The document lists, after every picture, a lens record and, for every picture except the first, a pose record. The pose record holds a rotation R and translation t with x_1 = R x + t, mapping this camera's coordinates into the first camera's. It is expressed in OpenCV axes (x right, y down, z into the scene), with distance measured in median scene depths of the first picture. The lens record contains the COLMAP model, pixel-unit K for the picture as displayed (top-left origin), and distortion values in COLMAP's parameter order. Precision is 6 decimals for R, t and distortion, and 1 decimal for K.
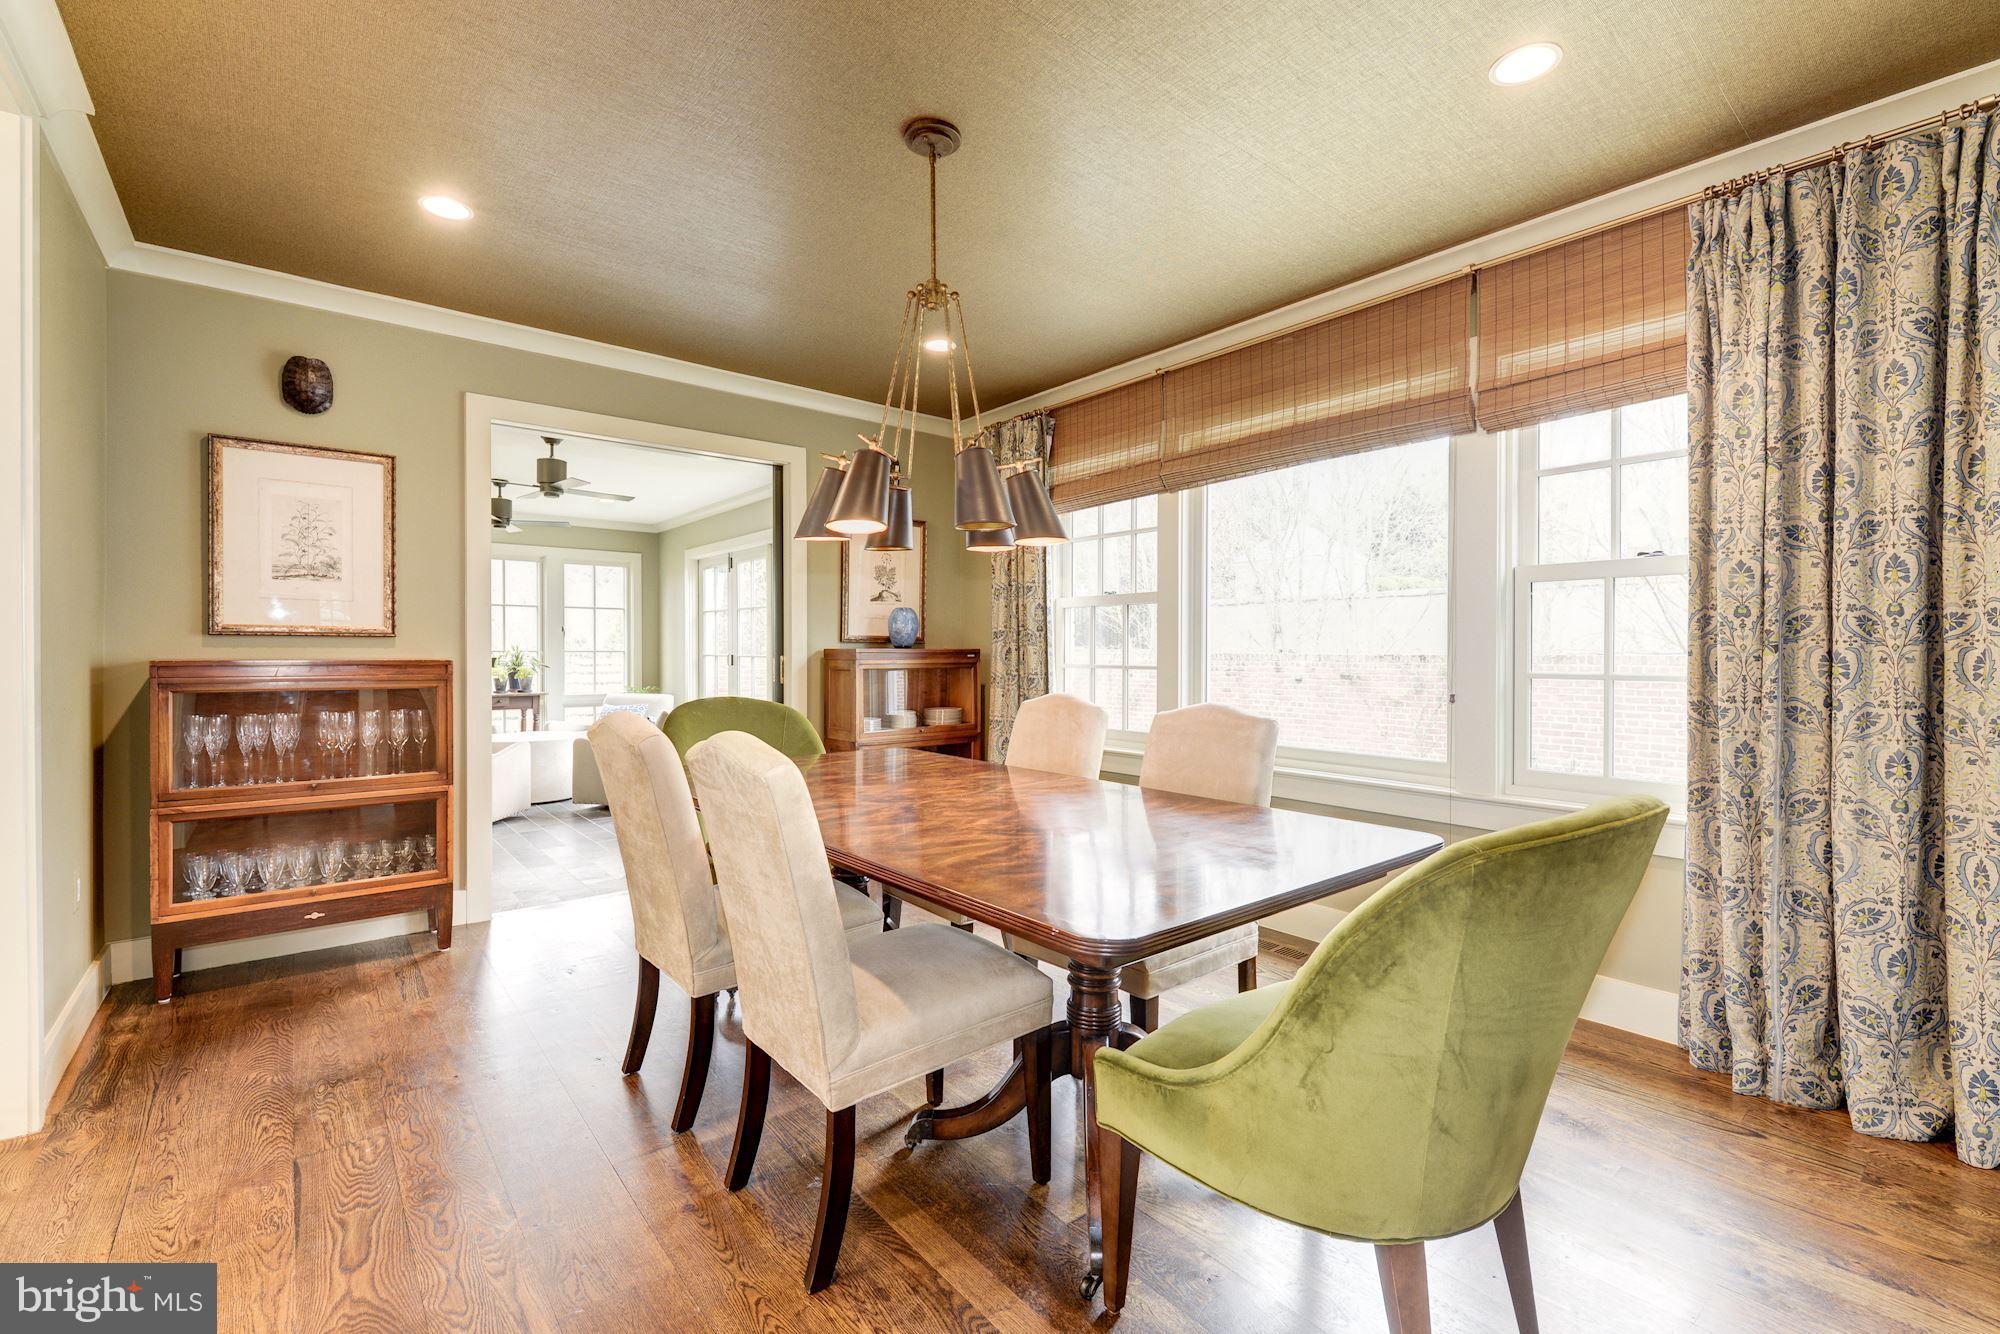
lens RADIAL K [[871.0, 0, 1000.2], [0, 871.0, 648.3], [0, 0, 1]] dist [0.012562, -0.007174]
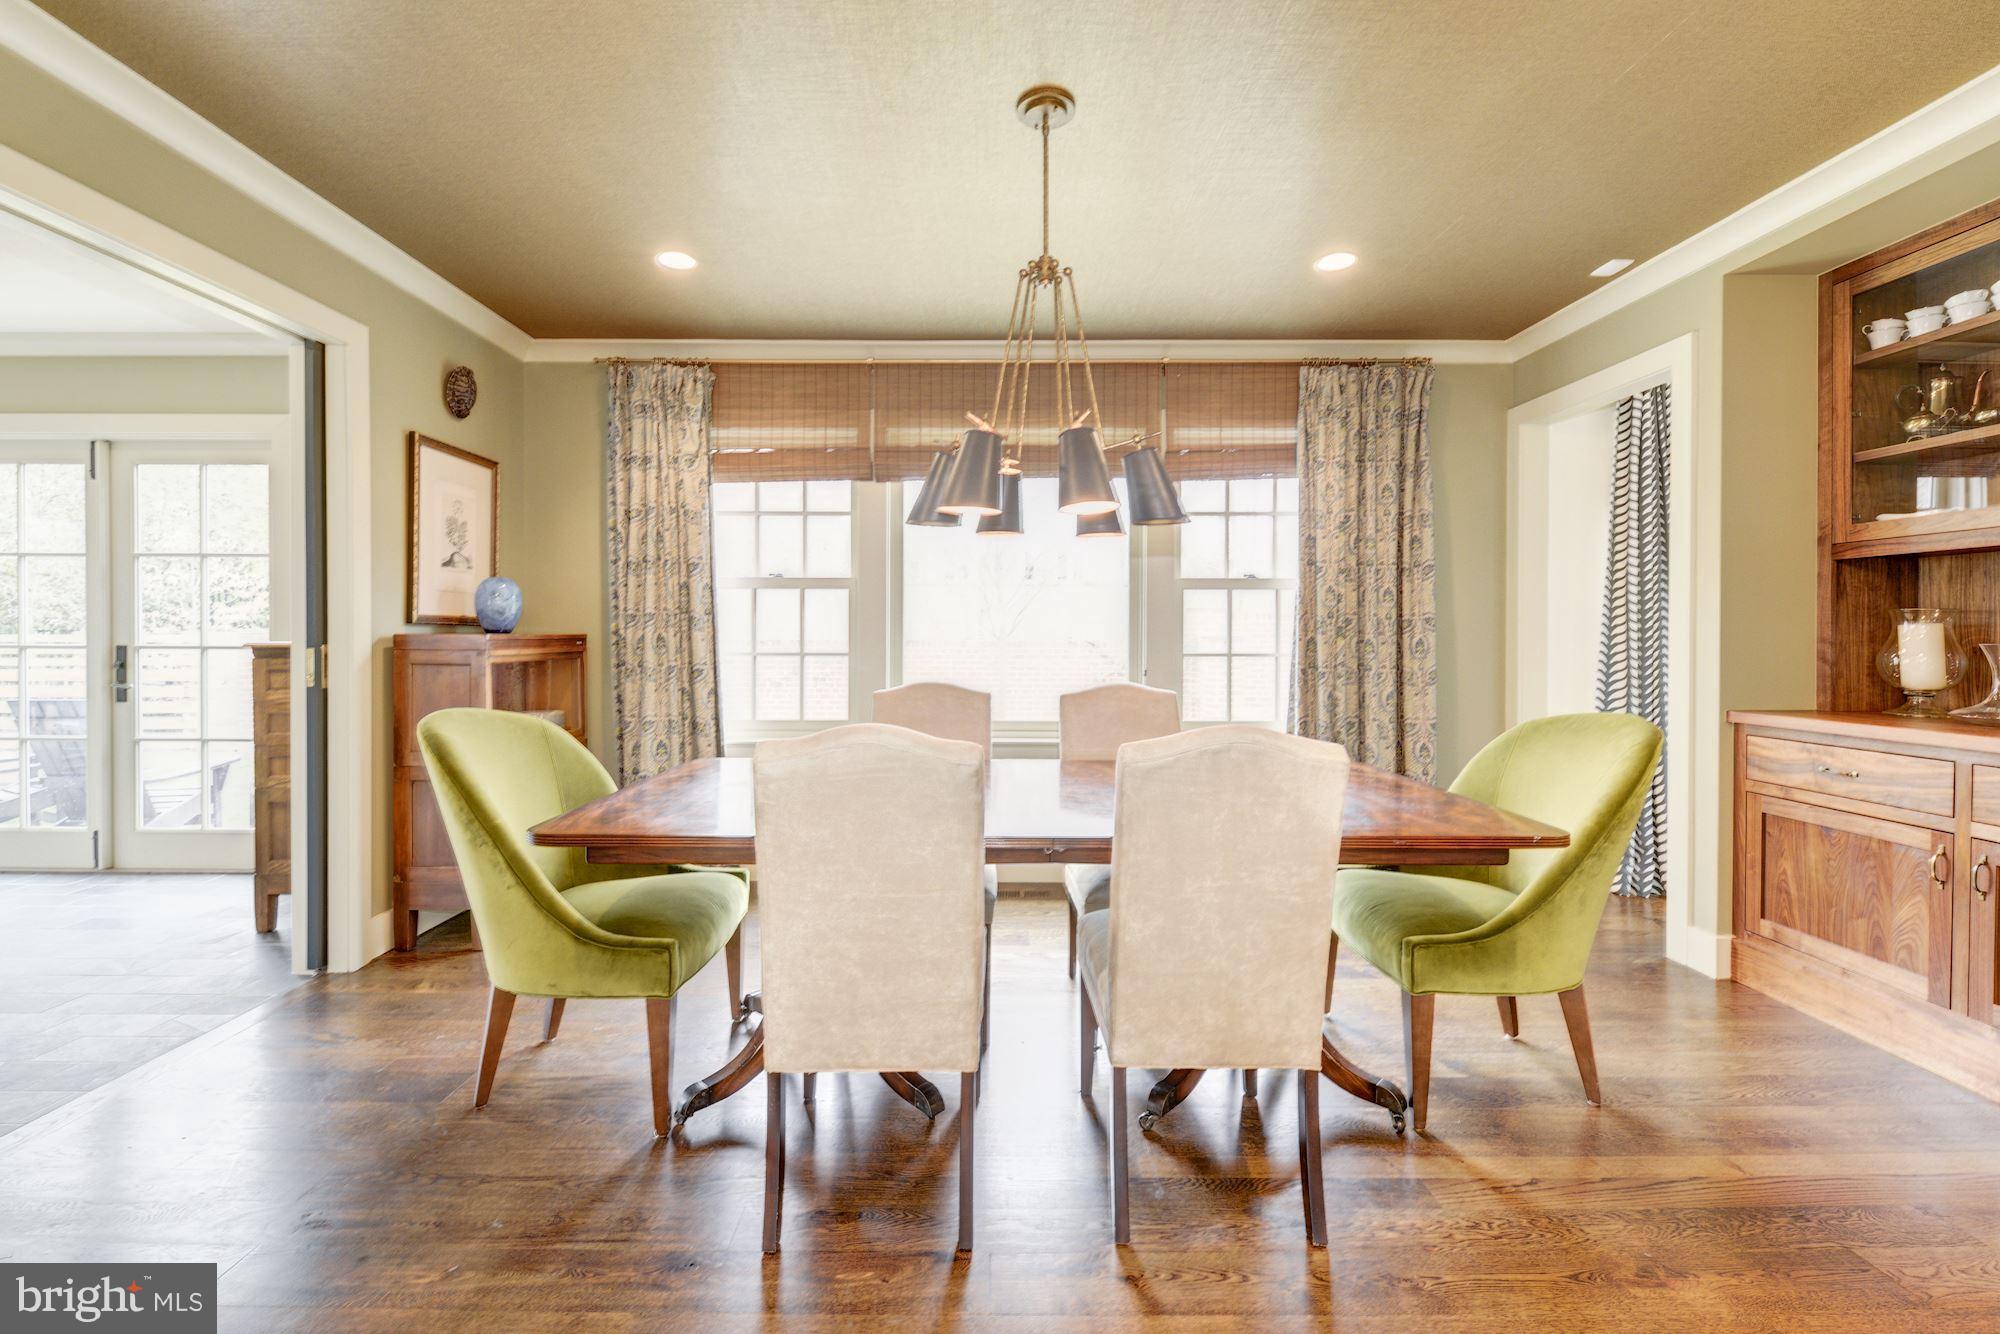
lens RADIAL K [[871.0, 0, 1000.2], [0, 871.0, 648.3], [0, 0, 1]] dist [0.012562, -0.007174]
pose [[0.629570, -0.009446, 0.776887, -0.497572], [-0.004511, 0.999865, 0.015813, -0.001151], [-0.776931, -0.013460, 0.629442, 0.238700]]
